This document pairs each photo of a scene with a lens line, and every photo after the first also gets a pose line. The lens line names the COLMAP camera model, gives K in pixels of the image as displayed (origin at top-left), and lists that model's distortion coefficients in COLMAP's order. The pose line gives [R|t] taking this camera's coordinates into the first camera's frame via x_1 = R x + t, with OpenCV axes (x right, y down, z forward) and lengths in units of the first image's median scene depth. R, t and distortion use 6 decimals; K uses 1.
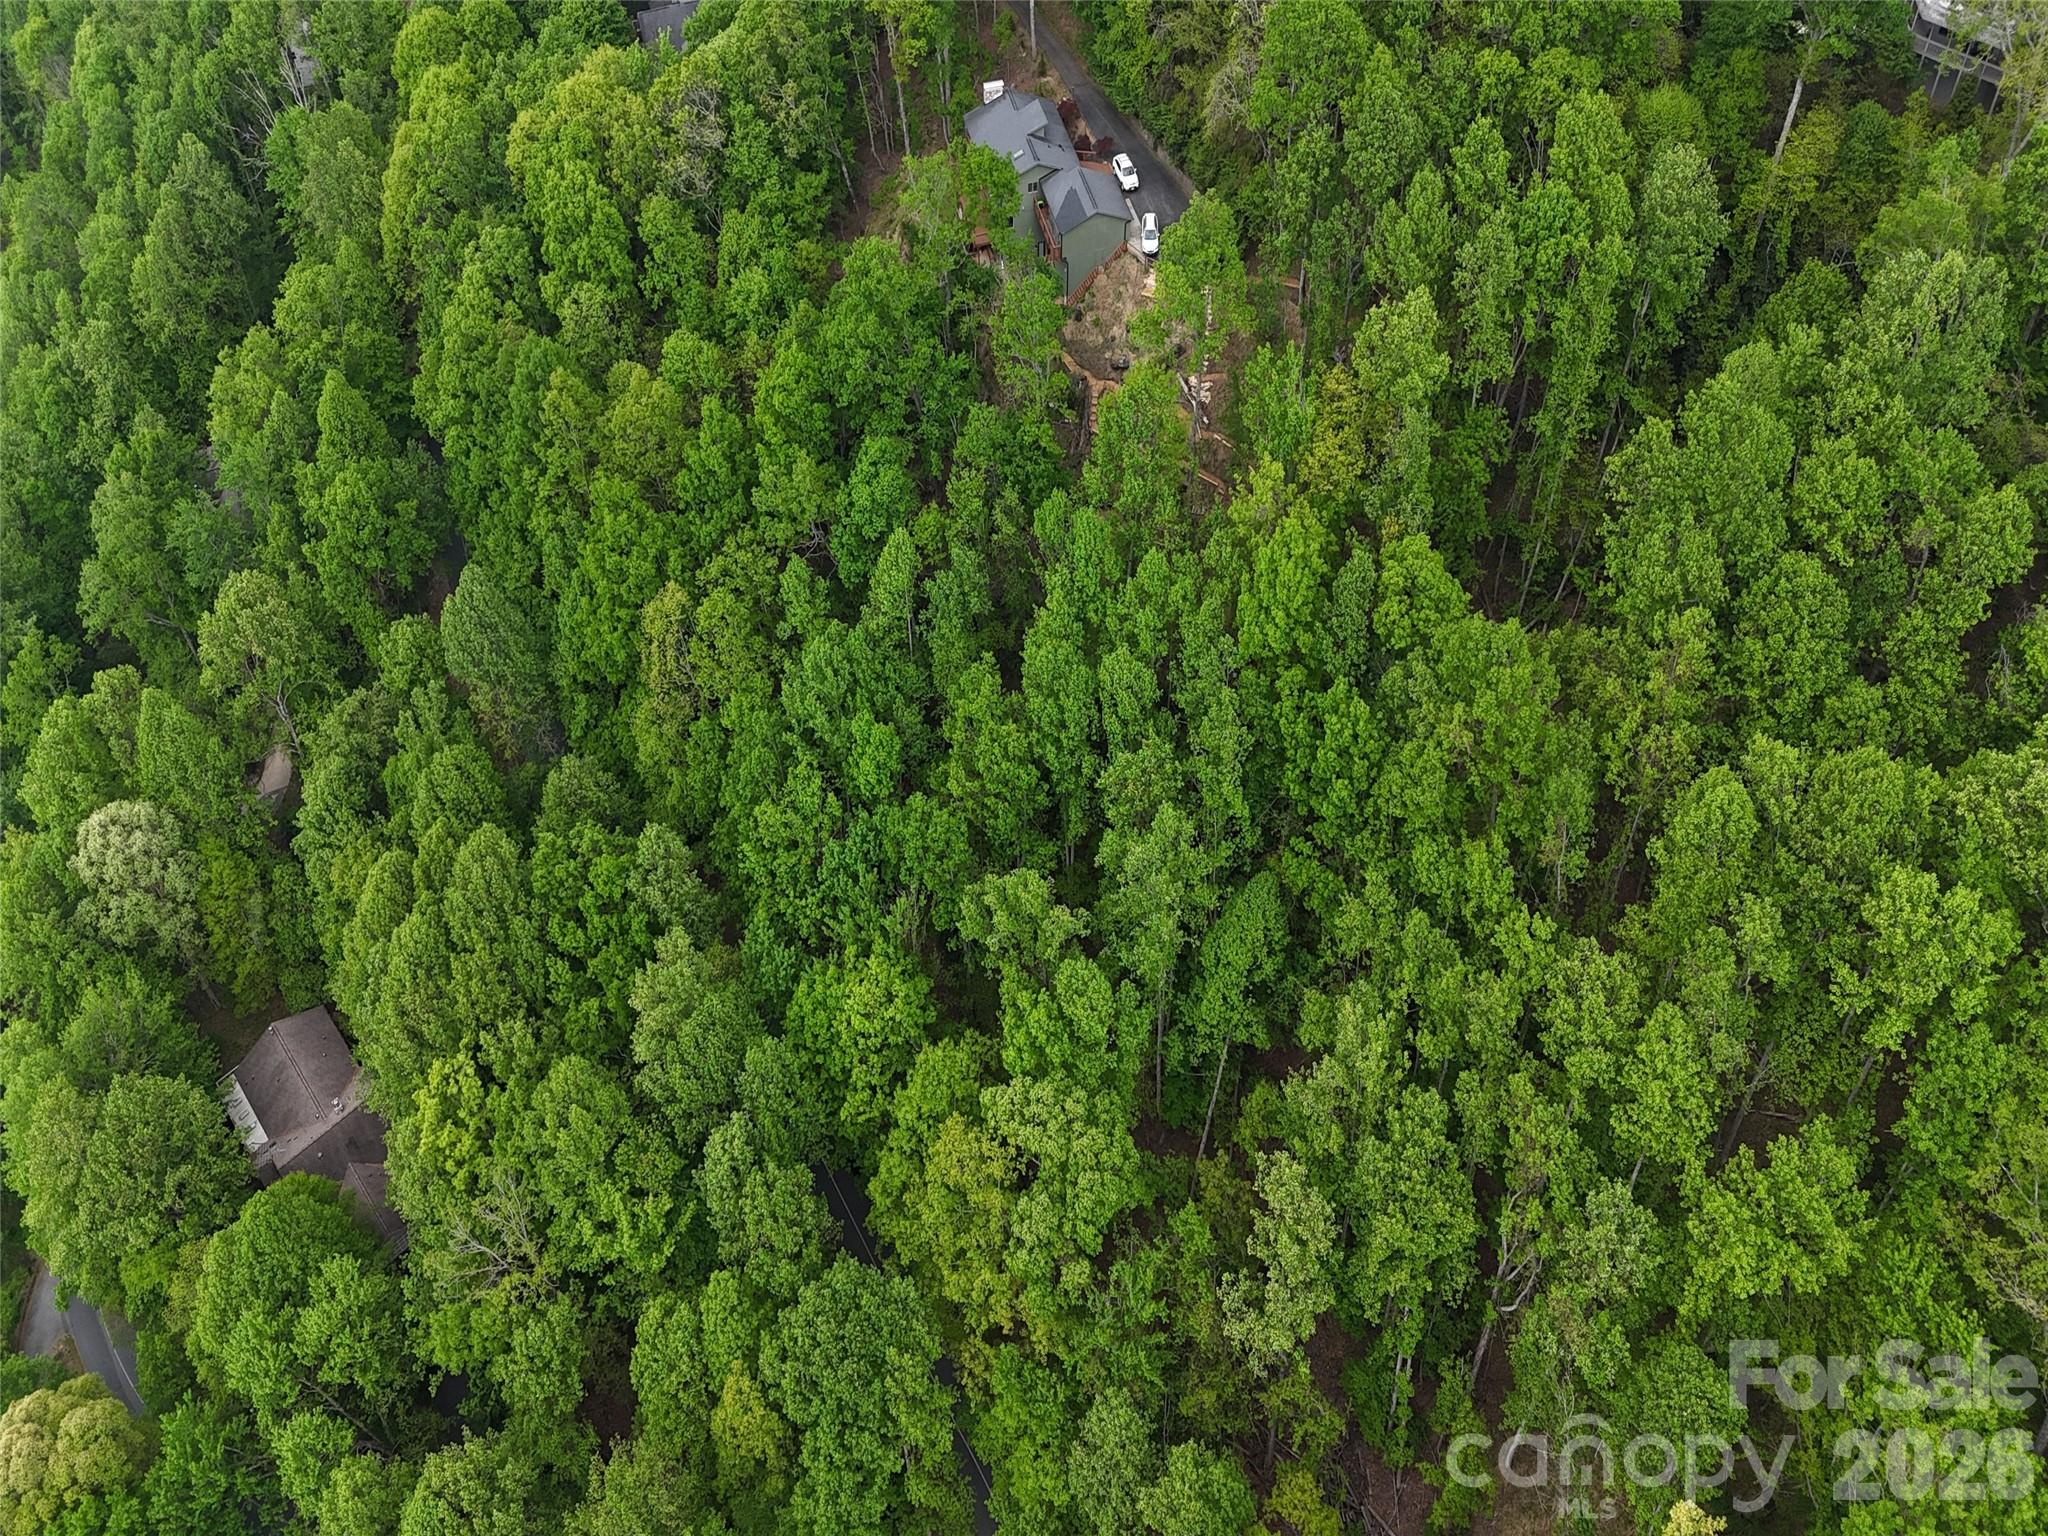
lens RADIAL K [[1437.4, 0, 1026.1], [0, 1437.4, 765.6], [0, 0, 1]] dist [0.005711, 0.000713]
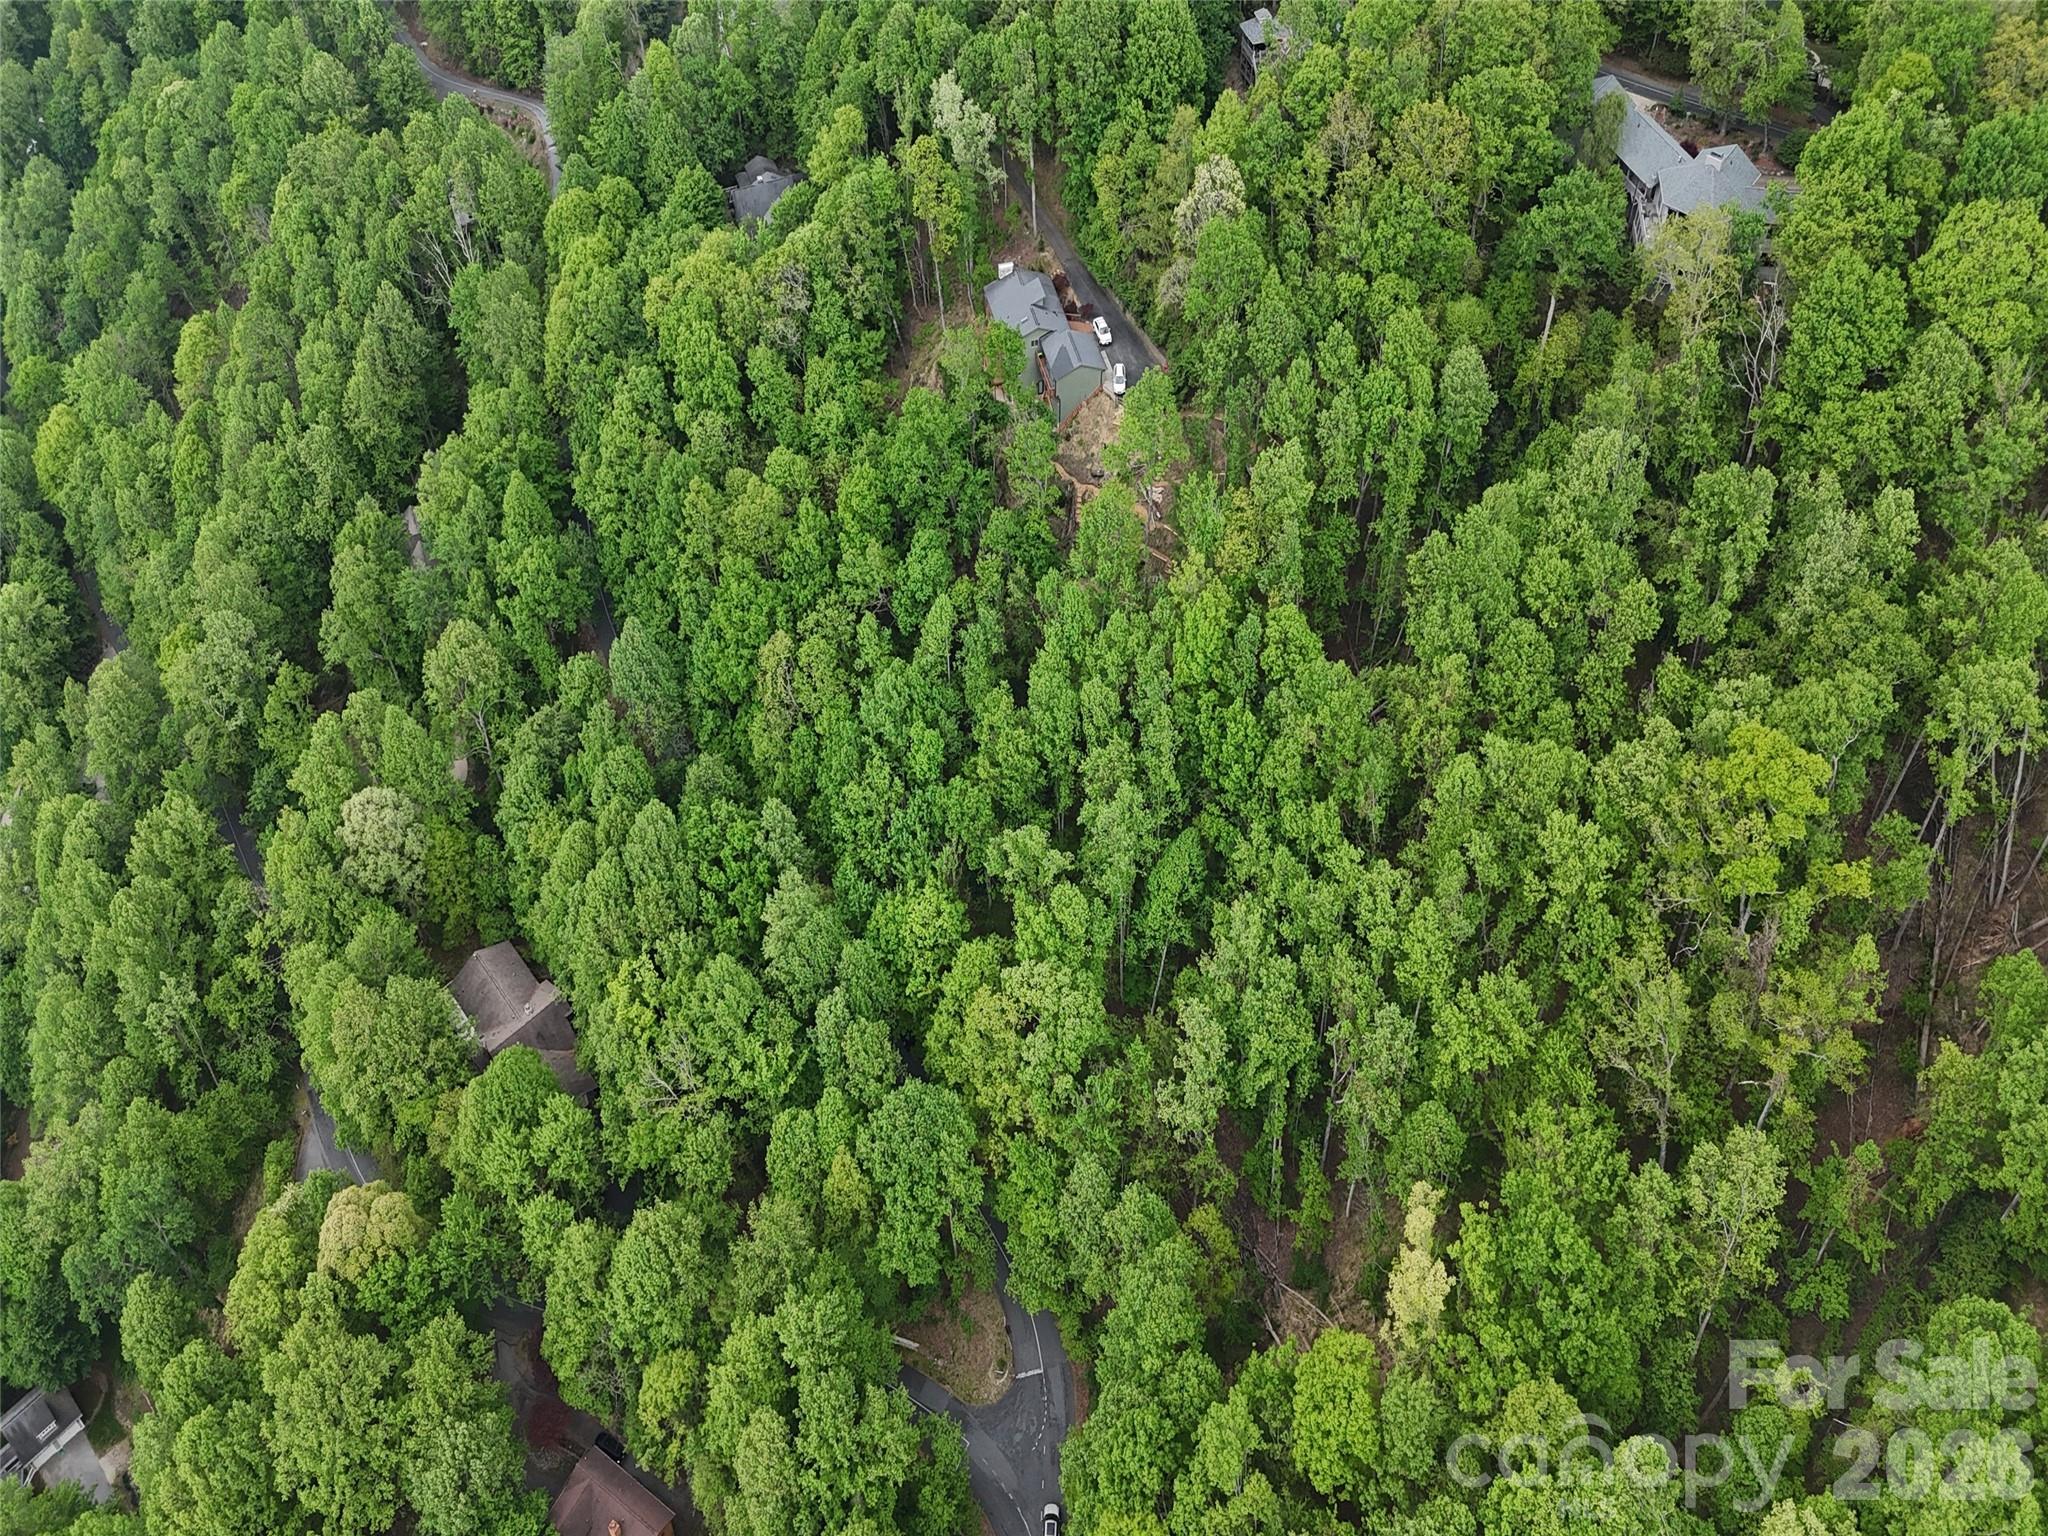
lens RADIAL K [[1437.4, 0, 1022.4], [0, 1437.4, 768.5], [0, 0, 1]] dist [0.005711, 0.000713]
pose [[0.999998, 0.001344, 0.001480, -0.010778], [-0.001322, 0.999892, -0.014659, 0.032420], [-0.001499, 0.014657, 0.999891, -0.468210]]
